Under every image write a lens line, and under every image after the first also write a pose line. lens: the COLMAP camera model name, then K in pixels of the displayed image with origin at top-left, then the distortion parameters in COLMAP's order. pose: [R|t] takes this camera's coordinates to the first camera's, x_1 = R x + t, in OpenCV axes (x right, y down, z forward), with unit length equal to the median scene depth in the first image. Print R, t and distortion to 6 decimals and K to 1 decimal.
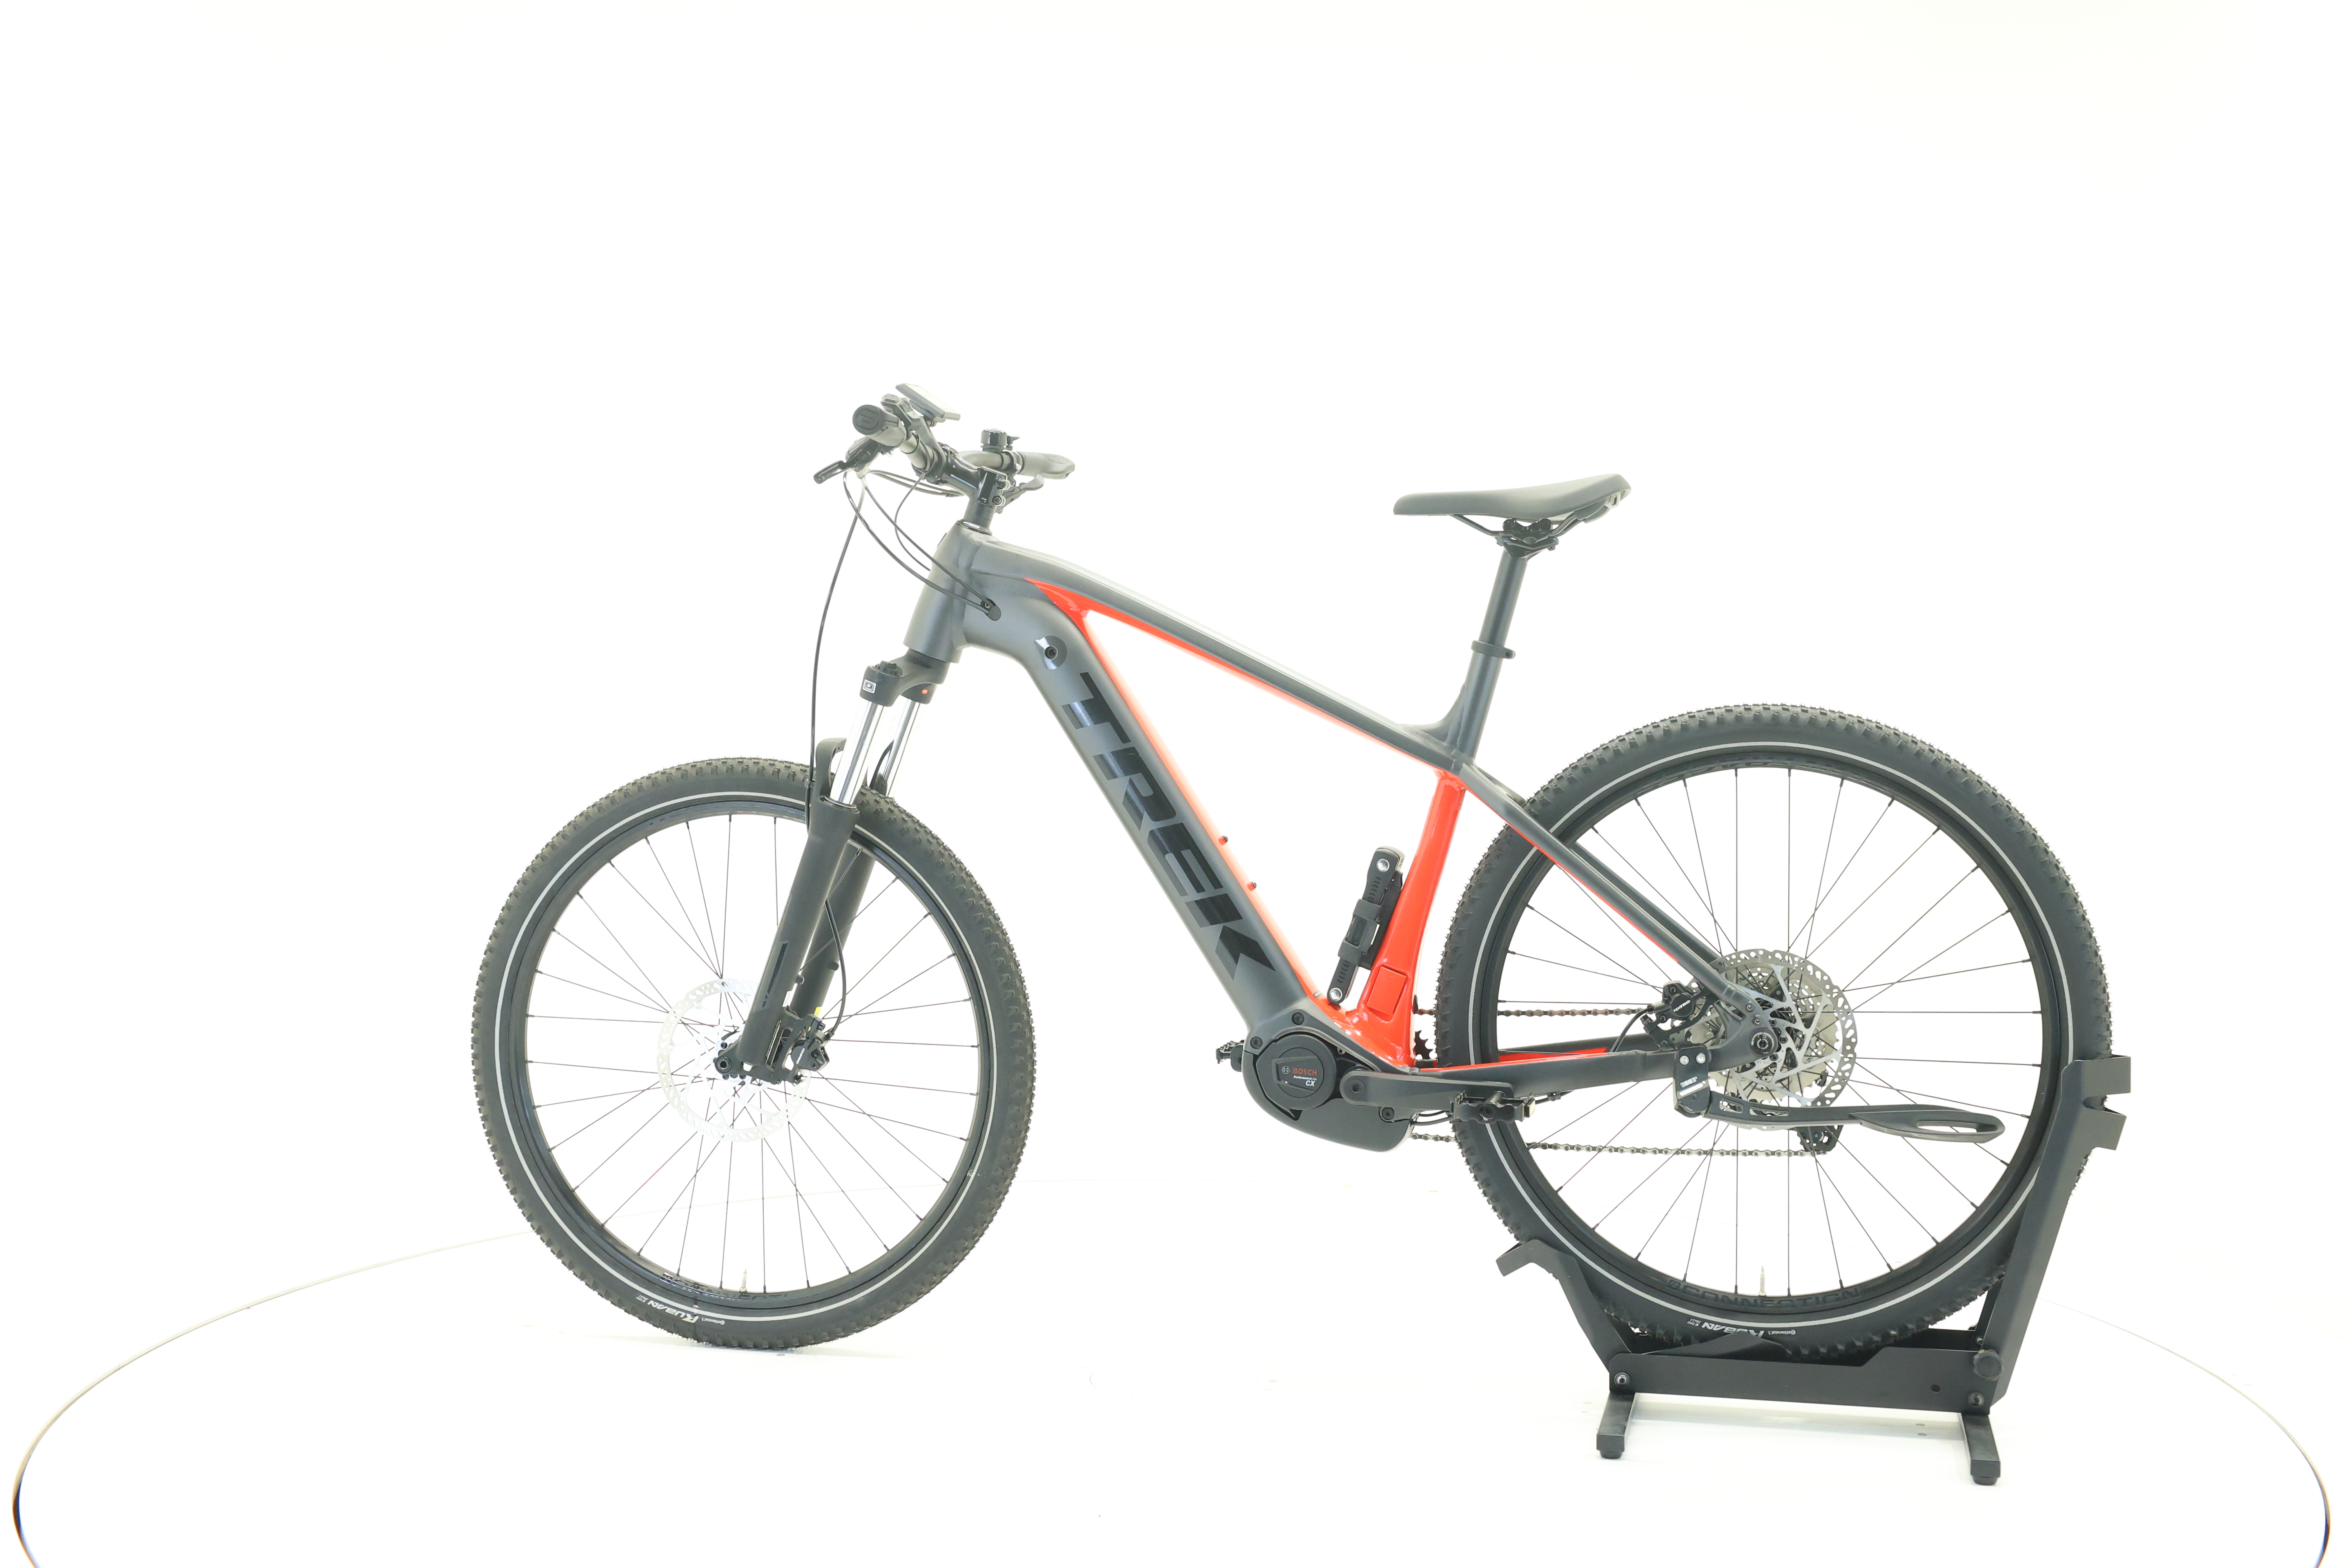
lens RADIAL K [[2504.9, 0, 1179.5], [0, 2504.9, 783.0], [0, 0, 1]] dist [0.019210, 0.000000]
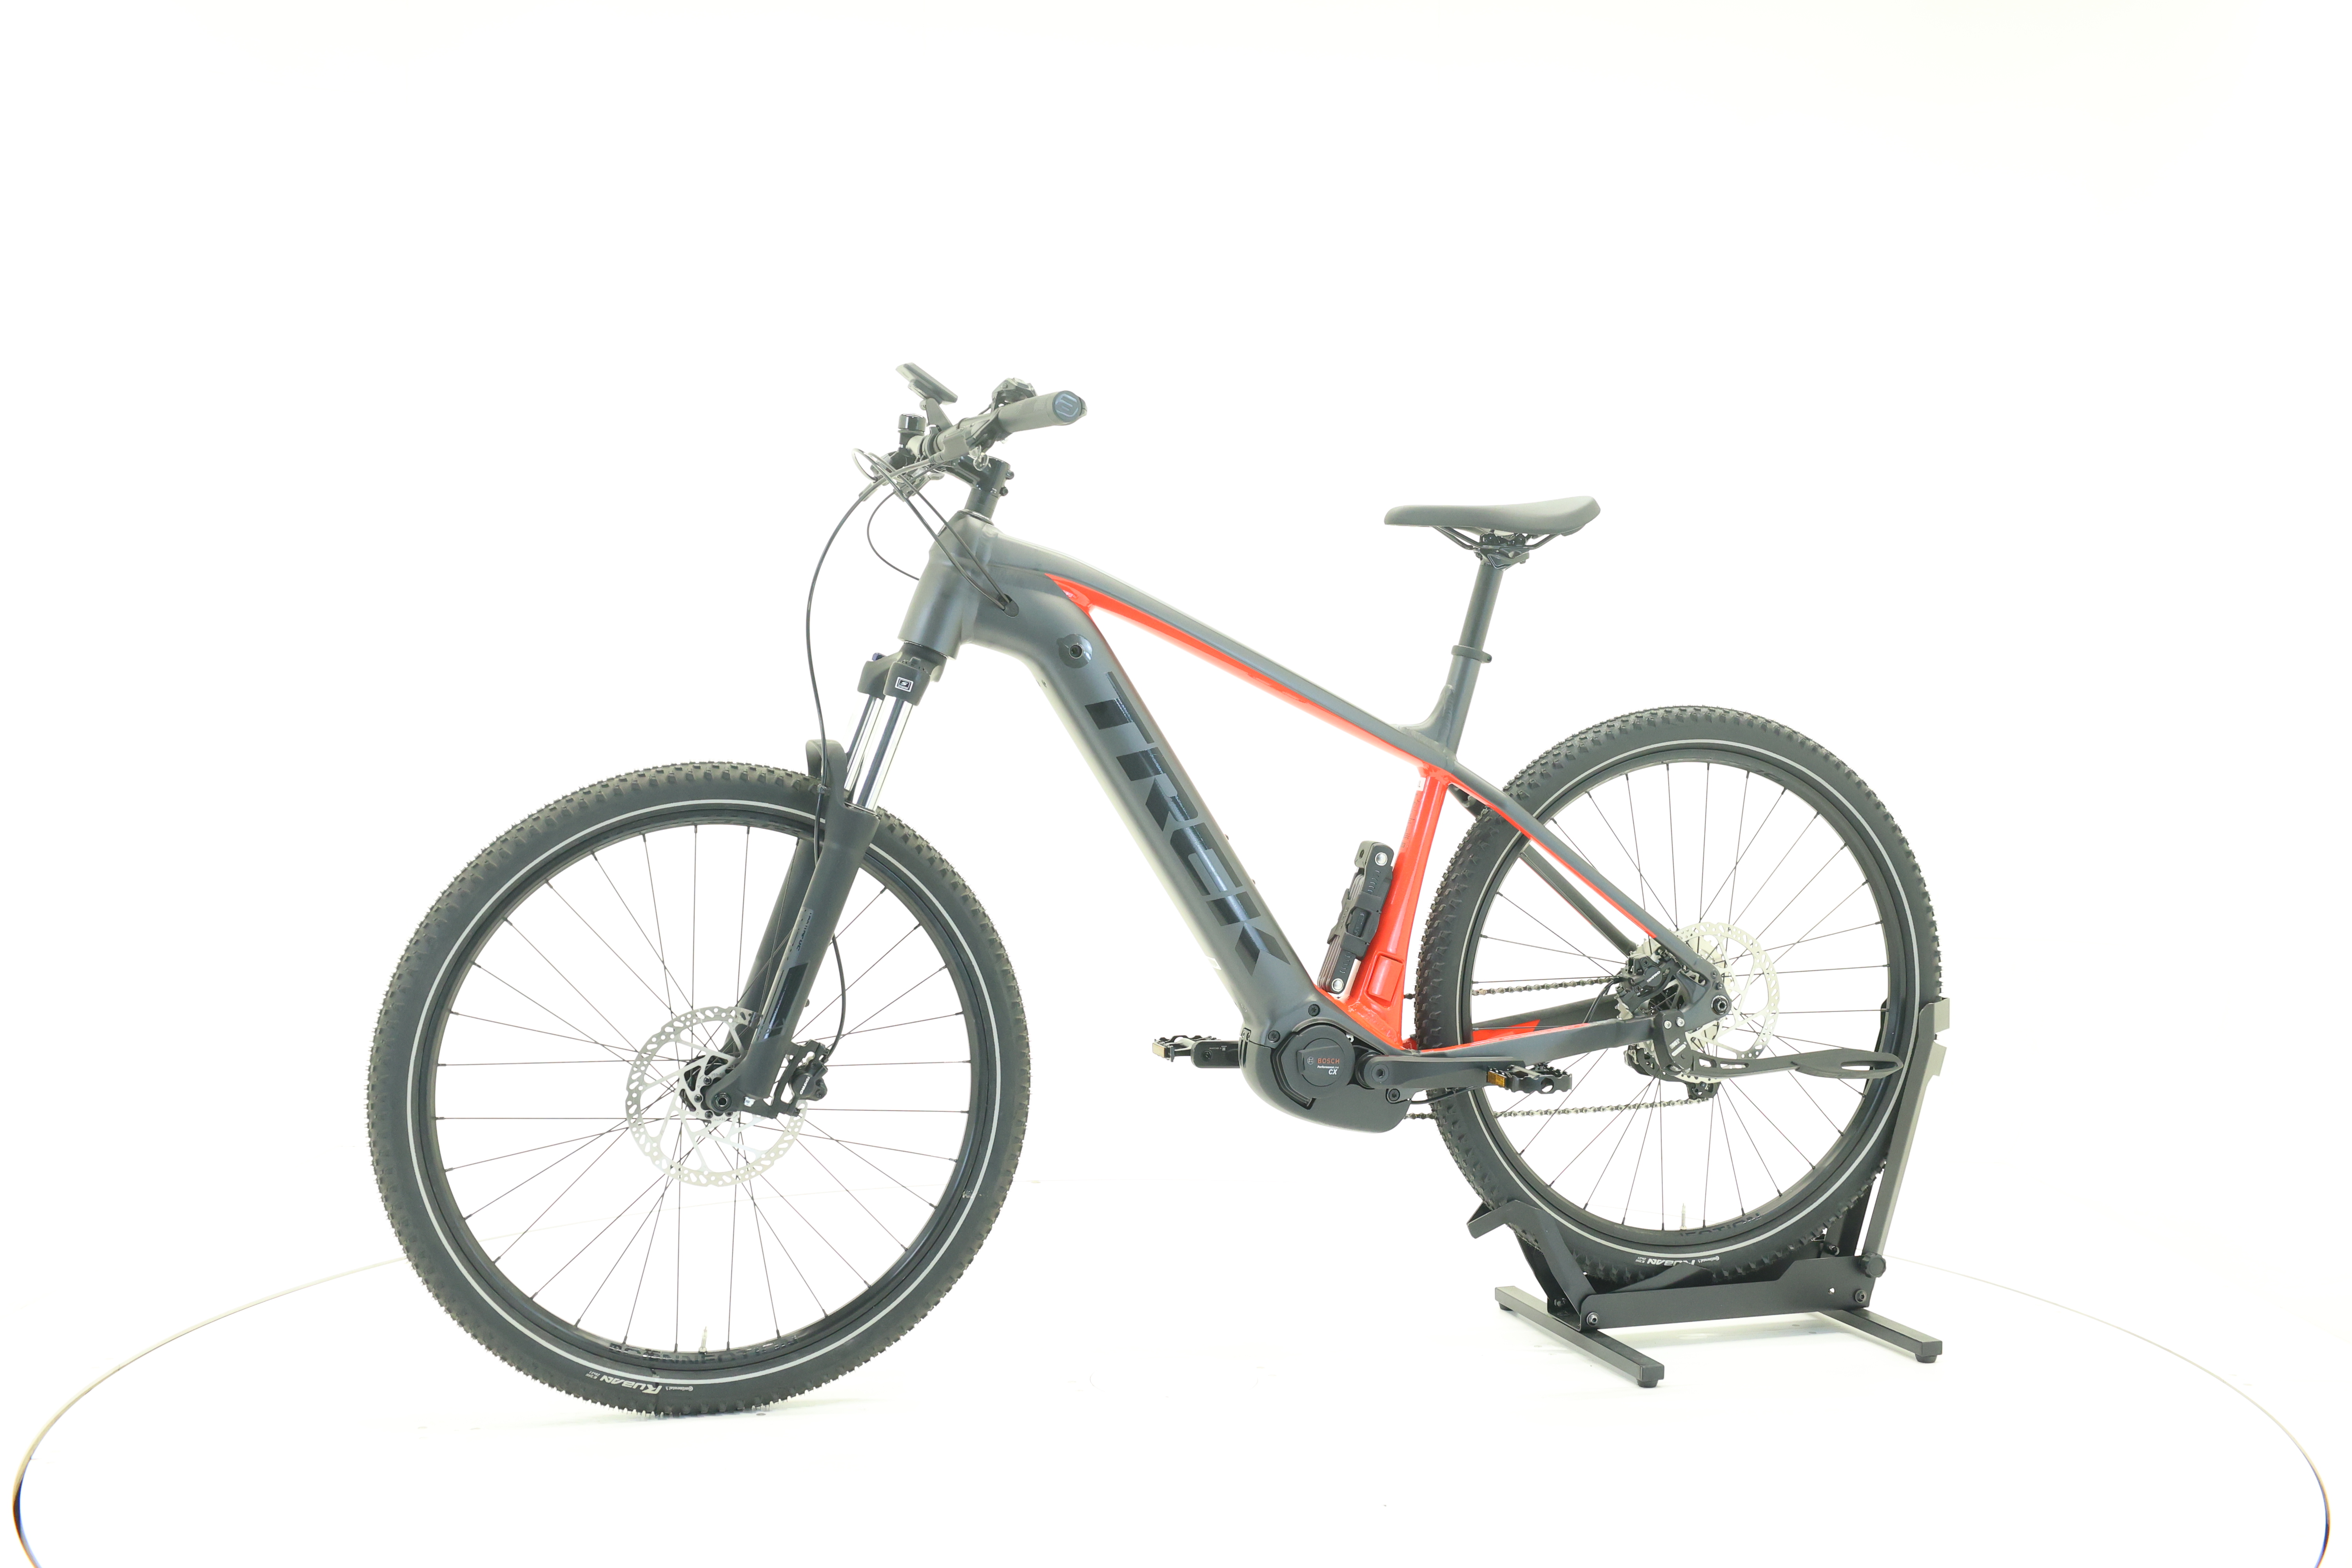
lens RADIAL K [[2504.9, 0, 1181.5], [0, 2504.9, 795.3], [0, 0, 1]] dist [0.019210, 0.000000]
pose [[0.855597, -0.015306, 0.517416, -0.530492], [0.013020, 0.999883, 0.008049, -0.003196], [-0.517479, -0.000149, 0.855696, 0.147663]]
